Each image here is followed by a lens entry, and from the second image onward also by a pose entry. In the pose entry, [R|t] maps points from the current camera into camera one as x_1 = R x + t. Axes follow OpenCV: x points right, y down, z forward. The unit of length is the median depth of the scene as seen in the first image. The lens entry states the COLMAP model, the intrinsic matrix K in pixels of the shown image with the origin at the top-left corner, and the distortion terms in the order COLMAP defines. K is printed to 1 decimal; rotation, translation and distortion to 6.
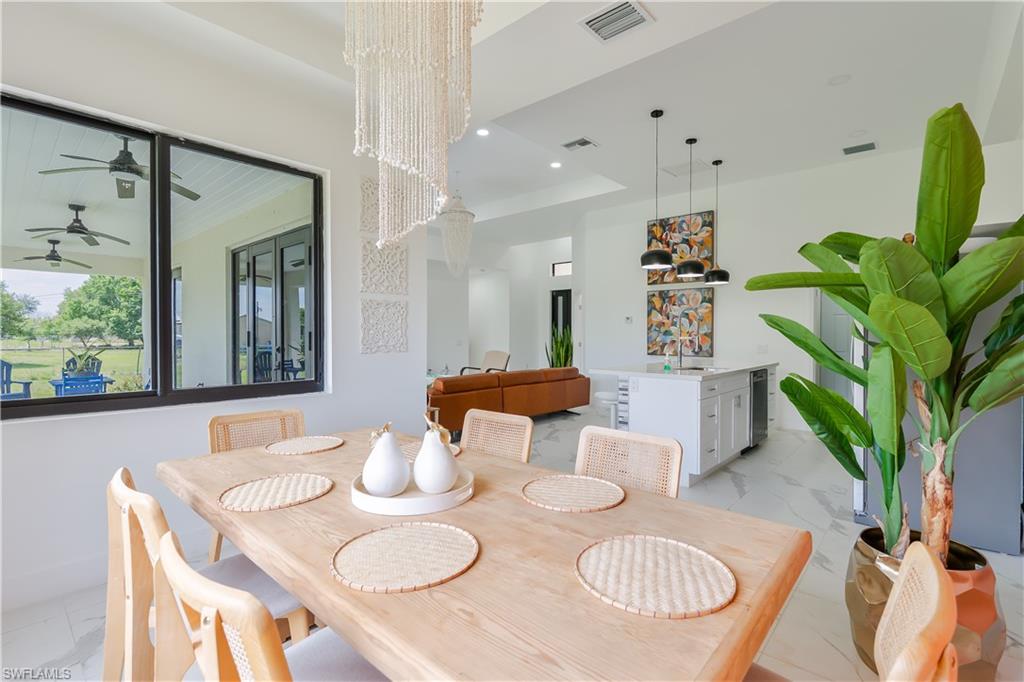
lens RADIAL K [[477.4, 0, 511.9], [0, 477.4, 335.3], [0, 0, 1]] dist [-0.003317, -0.000005]
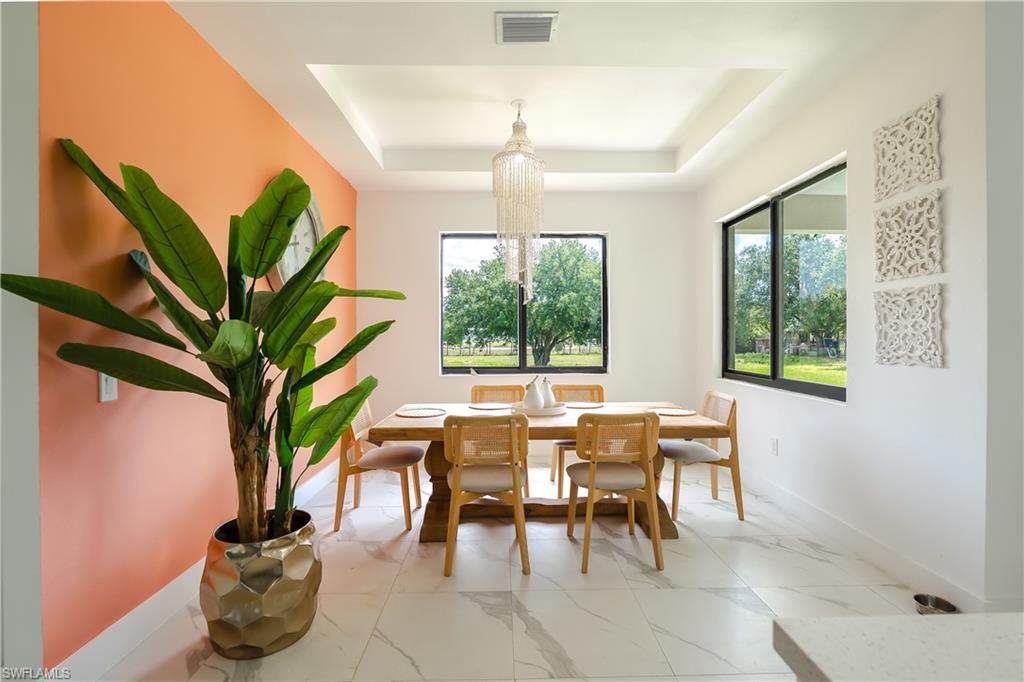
lens RADIAL K [[477.4, 0, 511.9], [0, 477.4, 335.3], [0, 0, 1]] dist [-0.003317, -0.000005]
pose [[-0.729083, -0.001568, -0.684423, 0.300646], [-0.003278, 0.999994, 0.001201, -0.002957], [0.684417, 0.003120, -0.729084, 0.555460]]
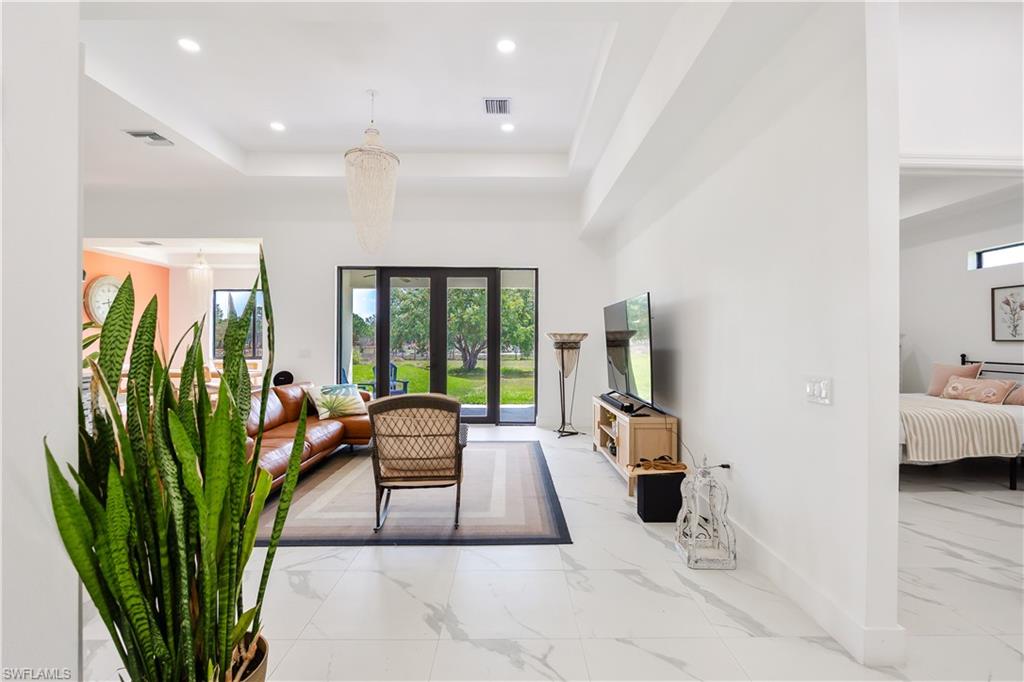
lens RADIAL K [[472.5, 0, 512.0], [0, 472.5, 341.0], [0, 0, 1]] dist [-0.006982, -0.000700]
pose [[-0.740363, -0.005219, -0.672187, 0.174058], [-0.006669, 0.999978, -0.000419, -0.005304], [0.672174, 0.004173, -0.740381, 1.598827]]
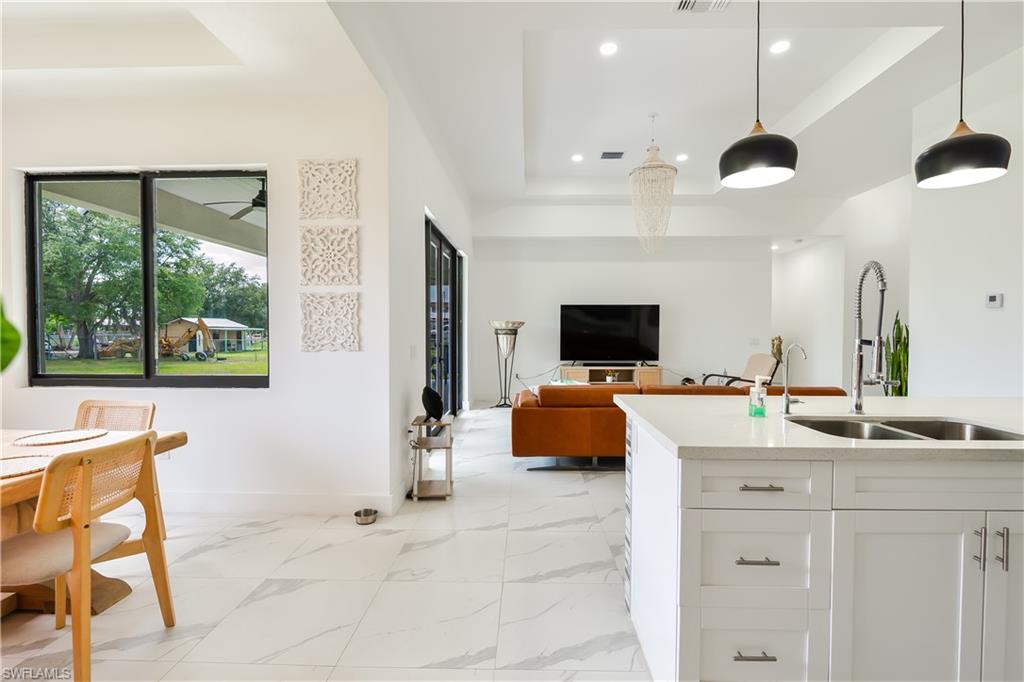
lens RADIAL K [[472.5, 0, 512.0], [0, 472.5, 341.0], [0, 0, 1]] dist [-0.006982, -0.000700]
pose [[0.648312, 0.018641, -0.761146, 0.312885], [-0.001781, 0.999735, 0.022968, -0.002161], [0.761372, -0.013535, 0.648173, 0.341519]]
